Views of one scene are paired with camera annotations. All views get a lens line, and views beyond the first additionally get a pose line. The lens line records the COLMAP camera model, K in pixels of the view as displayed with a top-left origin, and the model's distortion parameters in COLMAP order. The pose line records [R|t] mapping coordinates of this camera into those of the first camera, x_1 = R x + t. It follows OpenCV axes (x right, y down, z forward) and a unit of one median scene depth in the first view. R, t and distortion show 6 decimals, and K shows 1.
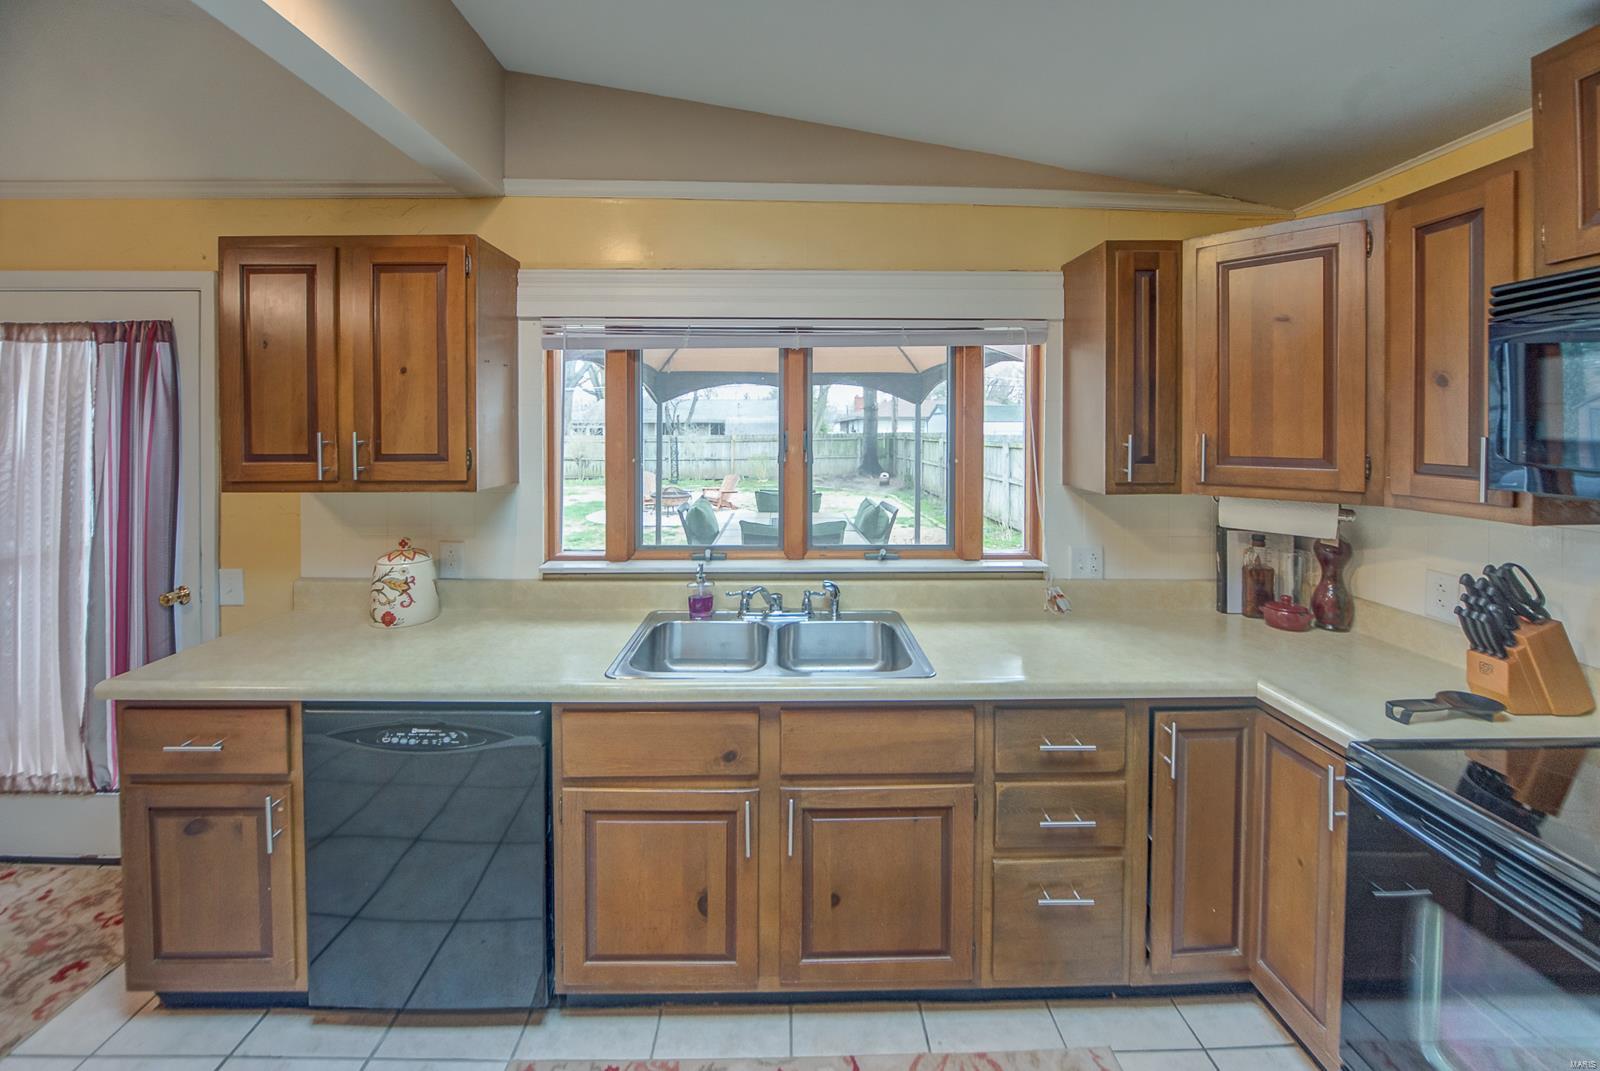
lens RADIAL K [[617.4, 0, 800.8], [0, 617.4, 432.6], [0, 0, 1]] dist [-0.009087, 0.000192]
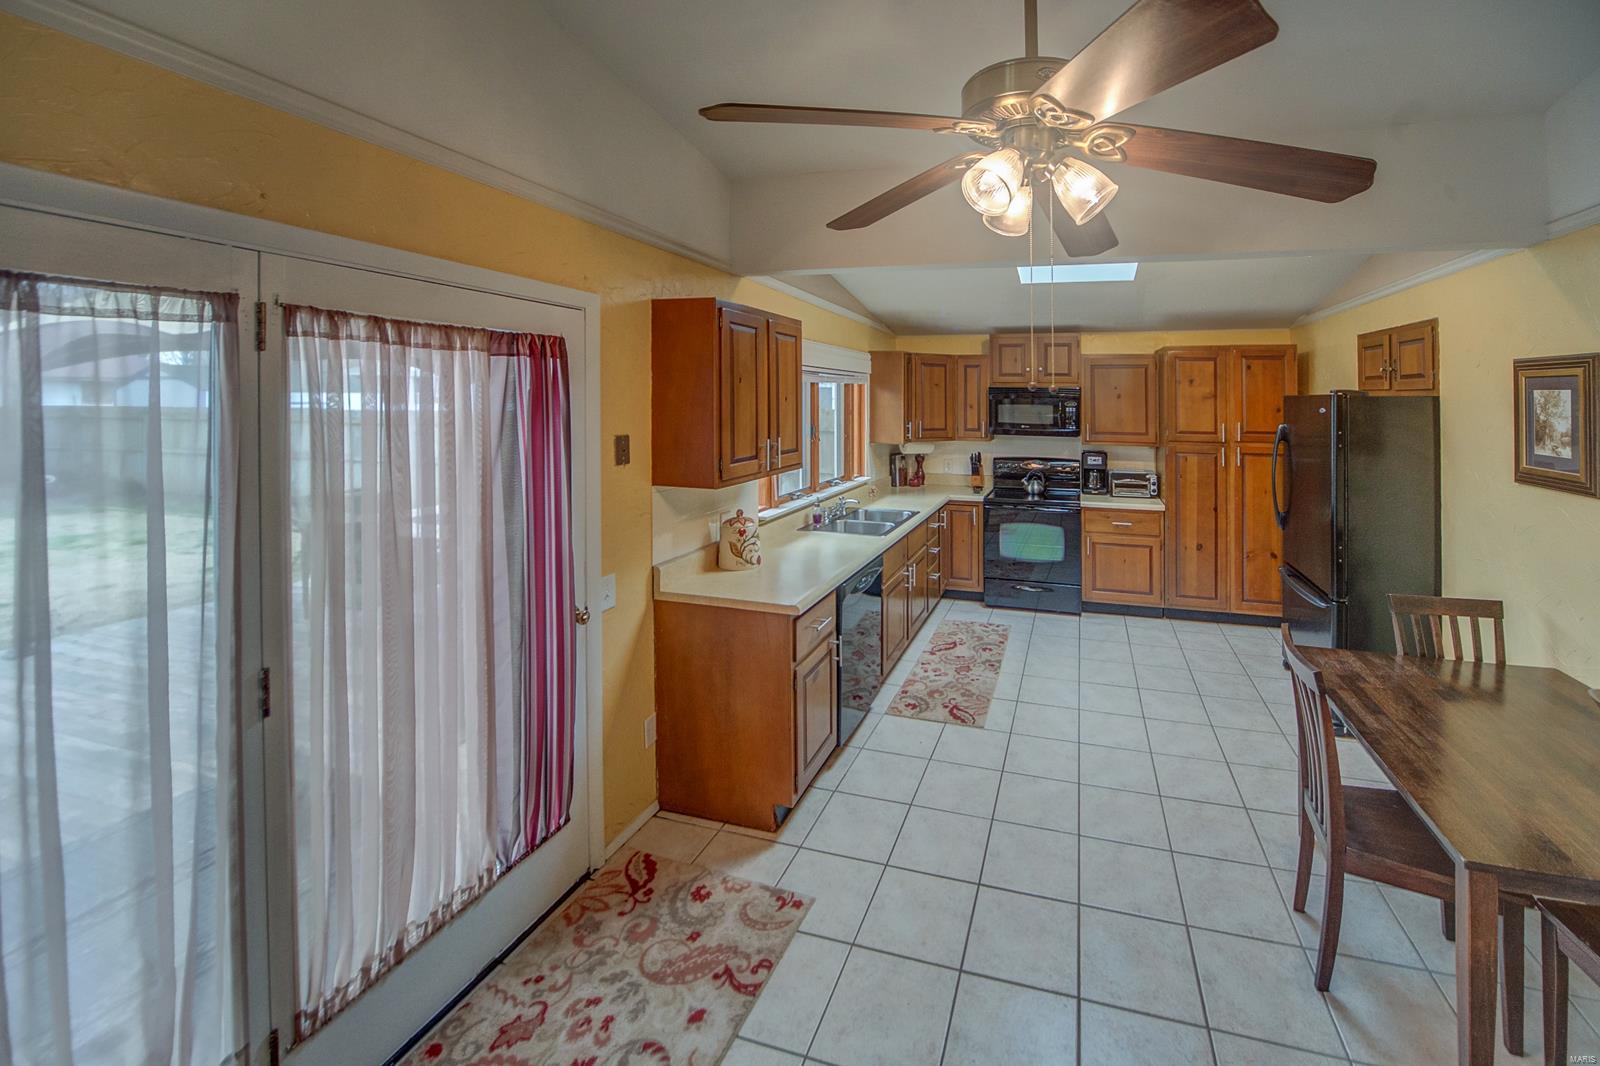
lens RADIAL K [[663.8, 0, 895.8], [0, 663.8, 388.2], [0, 0, 1]] dist [-0.001391, -0.000152]
pose [[0.266705, 0.013512, 0.963683, -2.294541], [0.000444, 0.999900, -0.014143, -0.104132], [-0.963778, 0.004200, 0.266673, 0.250405]]
